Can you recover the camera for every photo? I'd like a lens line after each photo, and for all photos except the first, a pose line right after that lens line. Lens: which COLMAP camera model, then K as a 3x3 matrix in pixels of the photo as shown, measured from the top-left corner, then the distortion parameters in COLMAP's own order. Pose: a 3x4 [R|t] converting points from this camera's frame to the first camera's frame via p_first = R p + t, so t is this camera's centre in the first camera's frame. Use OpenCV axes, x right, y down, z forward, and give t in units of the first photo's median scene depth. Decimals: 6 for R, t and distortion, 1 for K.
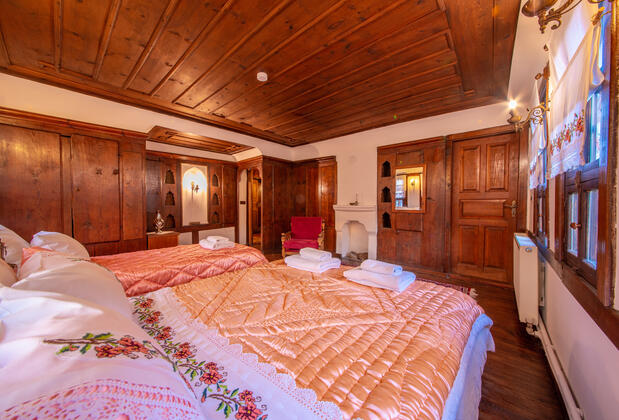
lens RADIAL K [[220.8, 0, 306.0], [0, 220.8, 208.0], [0, 0, 1]] dist [-0.000843, 0.000439]
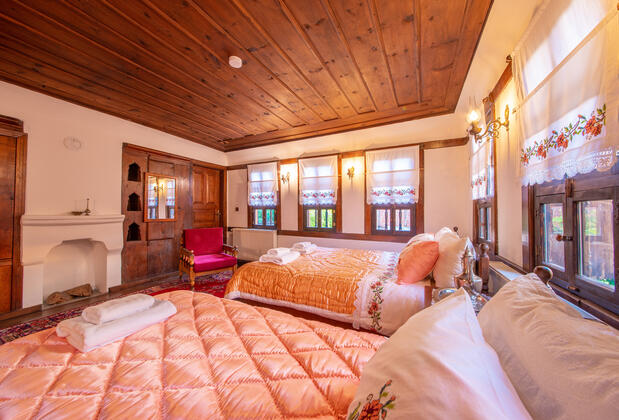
lens RADIAL K [[220.8, 0, 306.7], [0, 220.8, 208.9], [0, 0, 1]] dist [-0.000843, 0.000439]
pose [[-0.245650, 0.010159, 0.969305, -0.579615], [0.012654, 0.999893, -0.007272, -0.017955], [-0.969276, 0.010479, -0.245752, 0.517043]]
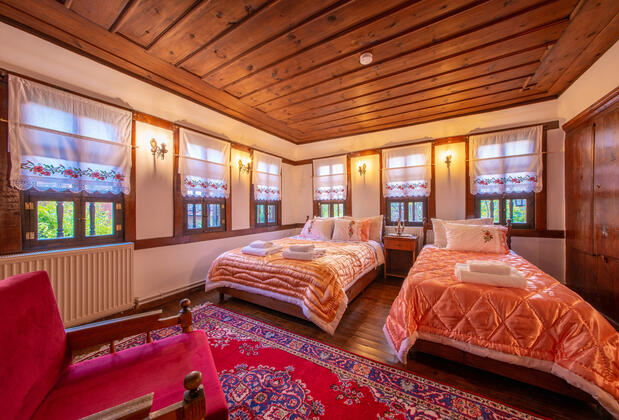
lens RADIAL K [[220.8, 0, 307.3], [0, 220.8, 209.5], [0, 0, 1]] dist [-0.000843, 0.000439]
pose [[-0.986665, 0.010753, -0.162406, 0.099770], [0.008169, 0.999829, 0.016572, -0.012996], [0.162556, 0.015024, -0.986585, 0.995909]]
